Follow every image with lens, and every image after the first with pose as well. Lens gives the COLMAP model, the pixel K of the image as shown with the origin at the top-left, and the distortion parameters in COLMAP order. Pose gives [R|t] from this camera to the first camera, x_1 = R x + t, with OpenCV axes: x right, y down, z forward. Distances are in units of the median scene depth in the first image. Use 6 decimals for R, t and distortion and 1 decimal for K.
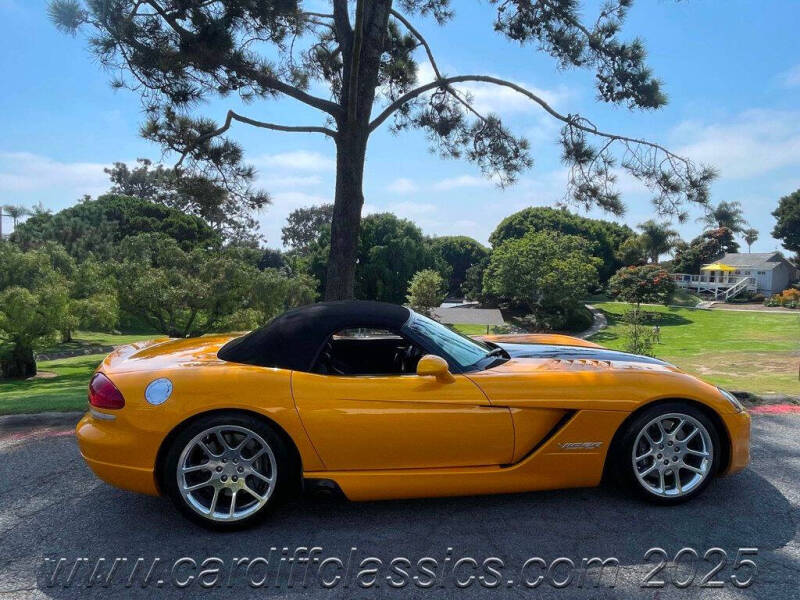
lens RADIAL K [[494.8, 0, 396.3], [0, 494.8, 295.9], [0, 0, 1]] dist [0.006827, -0.025149]
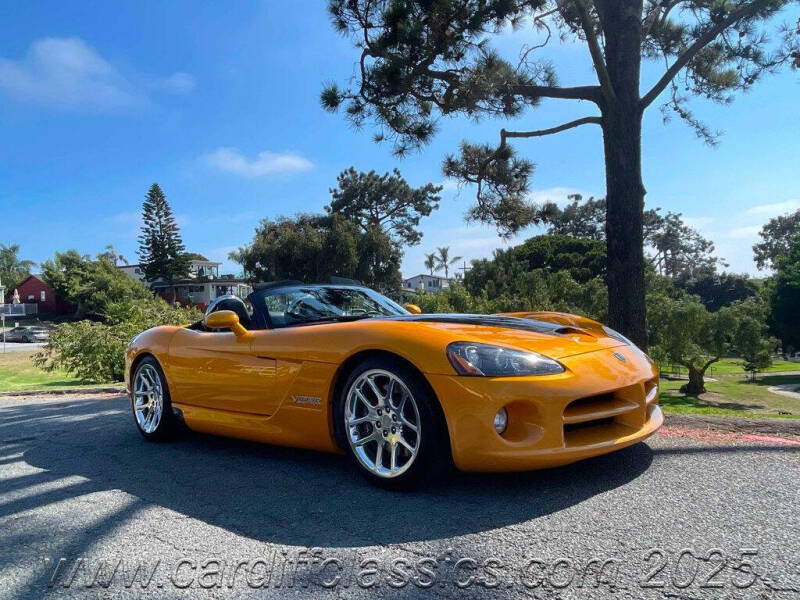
lens RADIAL K [[559.1, 0, 396.2], [0, 559.1, 295.4], [0, 0, 1]] dist [0.021730, -0.046477]
pose [[0.670218, -0.073058, -0.738560, 0.100261], [0.014614, 0.996249, -0.085286, 0.015434], [0.742021, 0.046367, 0.668772, 0.031912]]
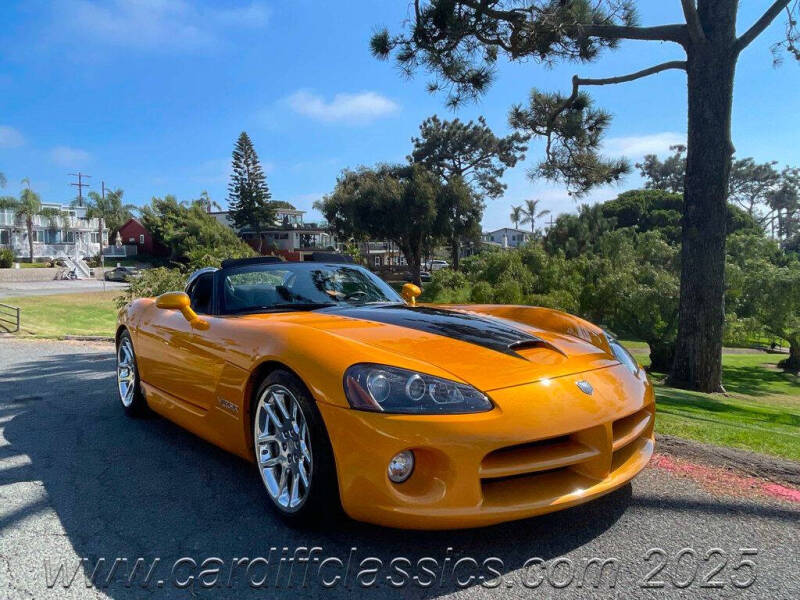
lens RADIAL K [[559.1, 0, 396.2], [0, 559.1, 295.4], [0, 0, 1]] dist [0.021730, -0.046477]
pose [[0.553480, 0.019714, -0.832629, 0.102340], [-0.030550, 0.999528, 0.003357, 0.008247], [0.832302, 0.023579, 0.553821, 0.055723]]
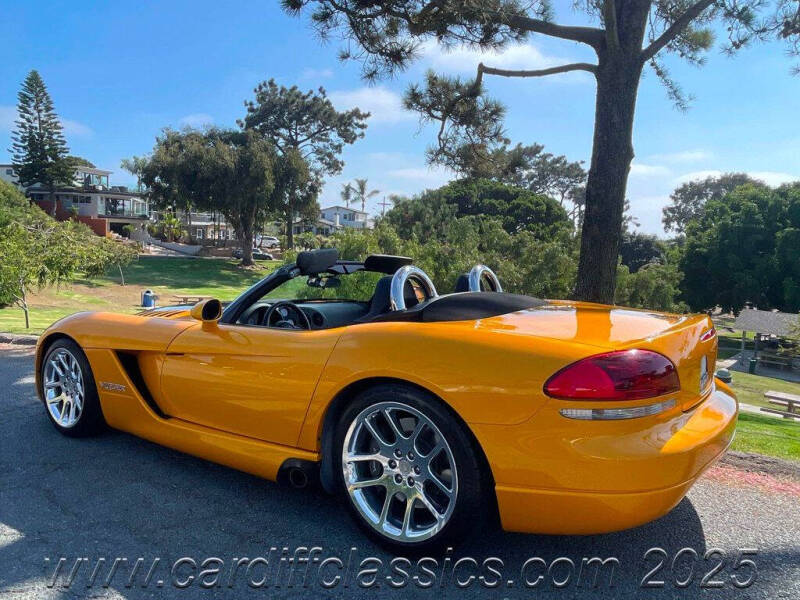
lens RADIAL K [[579.7, 0, 395.5], [0, 579.7, 297.3], [0, 0, 1]] dist [0.023948, -0.050209]
pose [[0.779894, 0.063869, -0.622645, 0.065893], [-0.057976, 0.997875, 0.029742, 0.005351], [0.623221, 0.012903, 0.781939, 0.032063]]
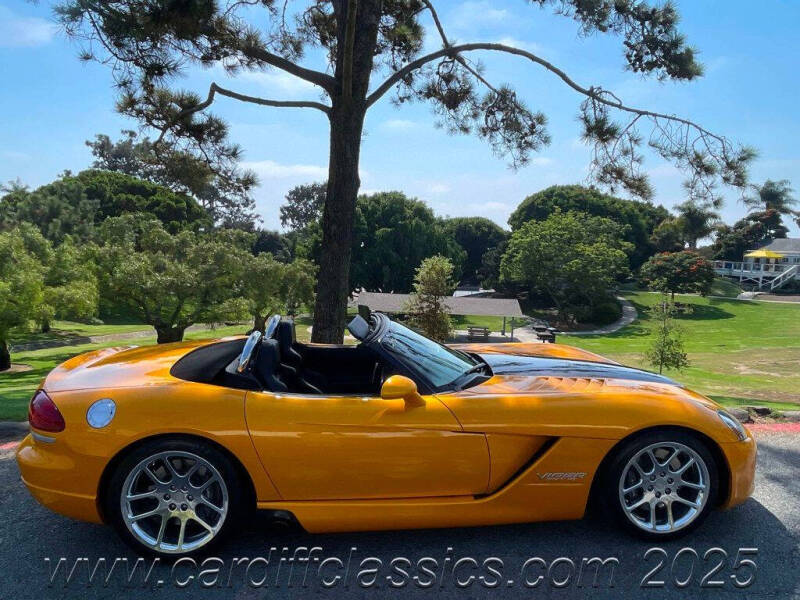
lens RADIAL K [[543.9, 0, 396.3], [0, 543.9, 295.7], [0, 0, 1]] dist [0.012859, -0.035299]
pose [[0.999797, 0.008096, -0.018469, 0.006485], [-0.007618, 0.999639, 0.025761, -0.004163], [0.018671, -0.025615, 0.999498, 0.000056]]
